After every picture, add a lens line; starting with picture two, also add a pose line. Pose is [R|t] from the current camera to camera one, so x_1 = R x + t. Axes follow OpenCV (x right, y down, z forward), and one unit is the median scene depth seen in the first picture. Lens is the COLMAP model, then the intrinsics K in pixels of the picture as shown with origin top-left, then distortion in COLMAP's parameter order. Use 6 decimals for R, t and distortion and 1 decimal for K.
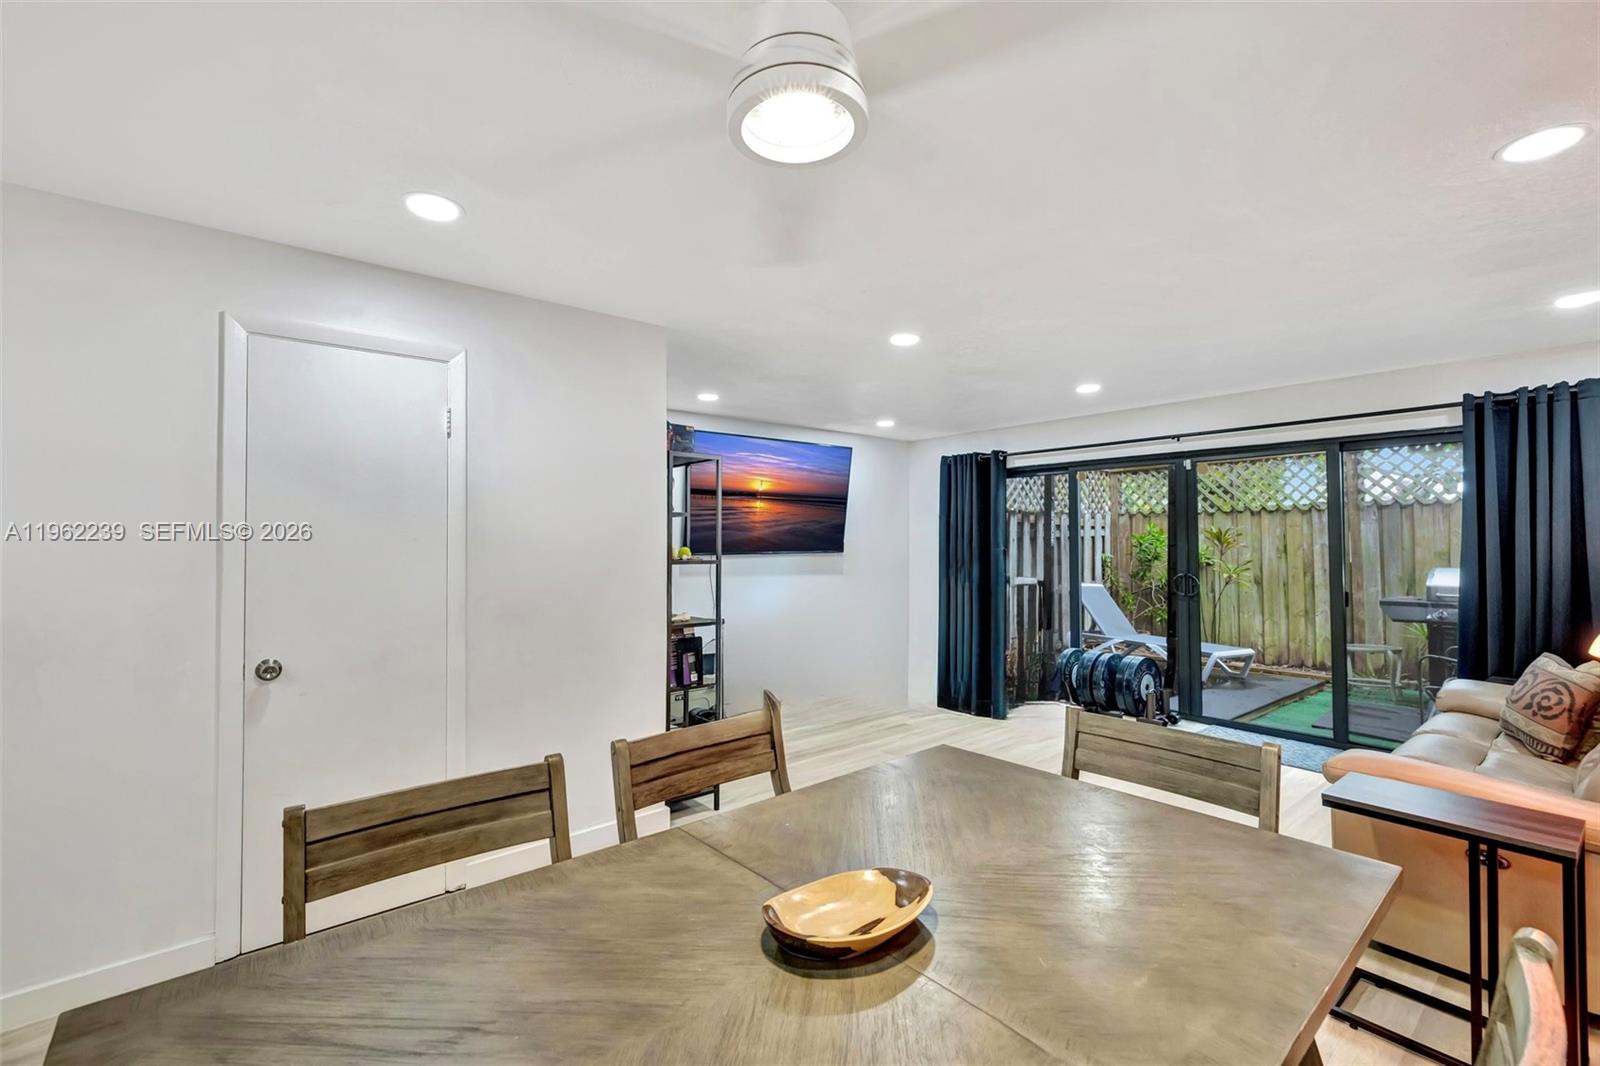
lens RADIAL K [[689.9, 0, 805.2], [0, 689.9, 528.5], [0, 0, 1]] dist [-0.002081, 0.000232]
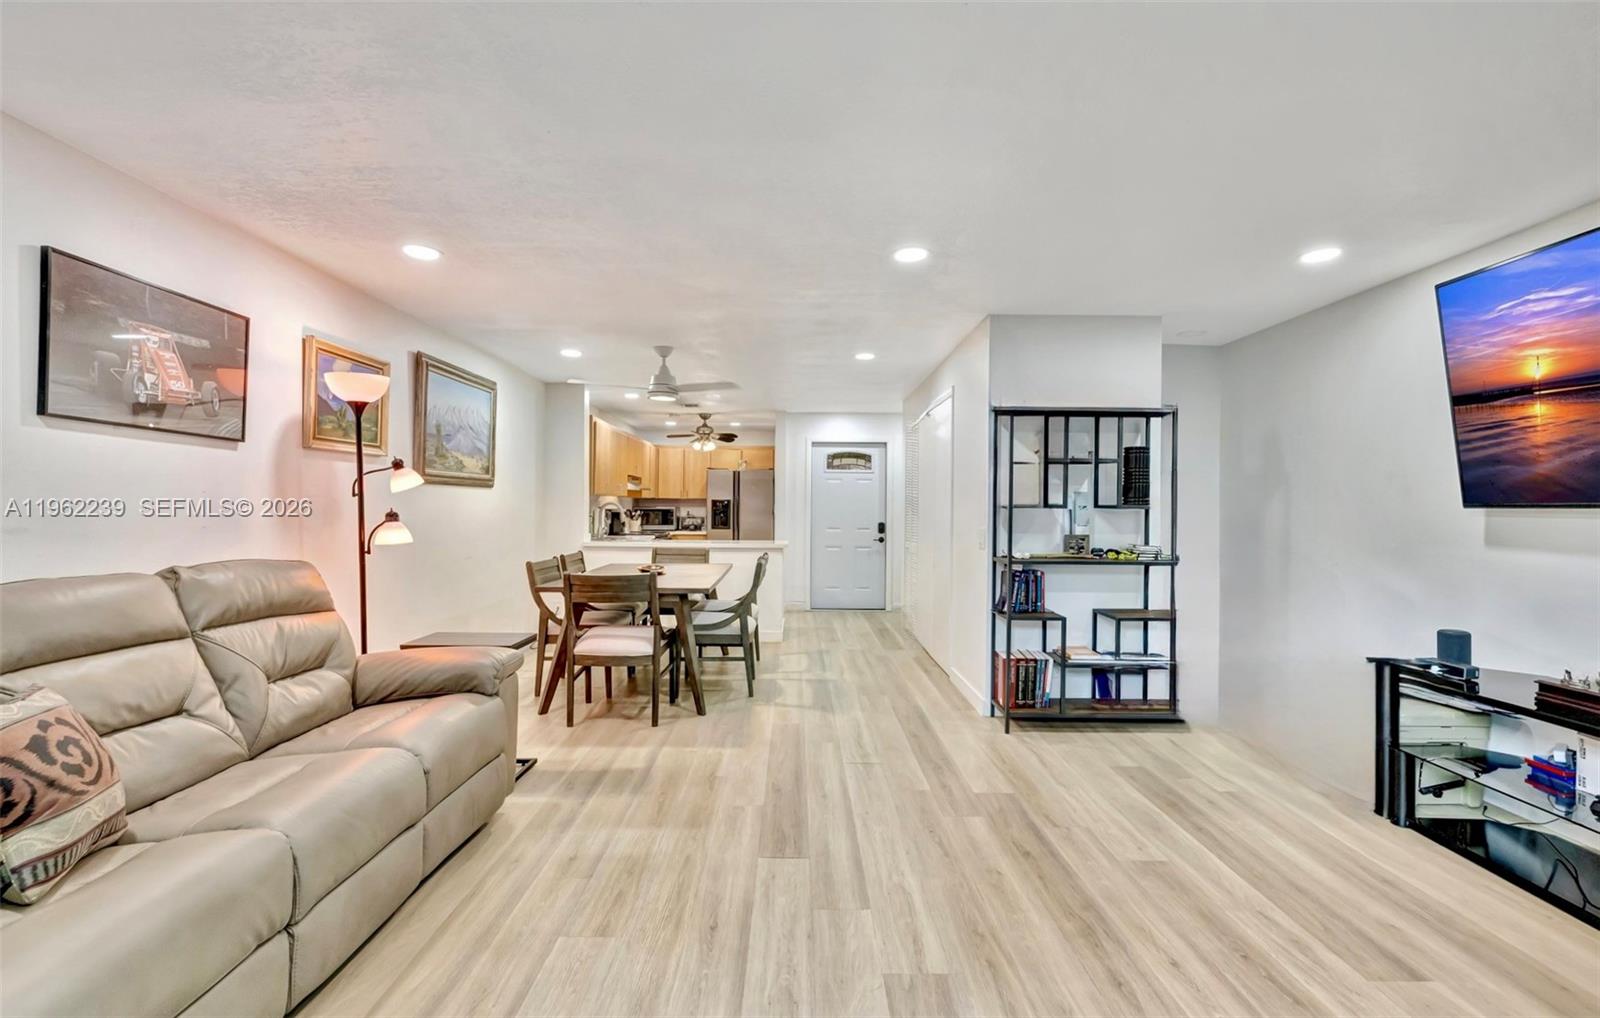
lens RADIAL K [[667.5, 0, 825.2], [0, 667.5, 505.2], [0, 0, 1]] dist [-0.001324, -0.000211]
pose [[-0.603386, -0.008347, -0.797405, 0.525926], [0.005934, 0.999871, -0.014956, 0.031024], [0.797427, -0.013756, -0.603259, 0.821925]]
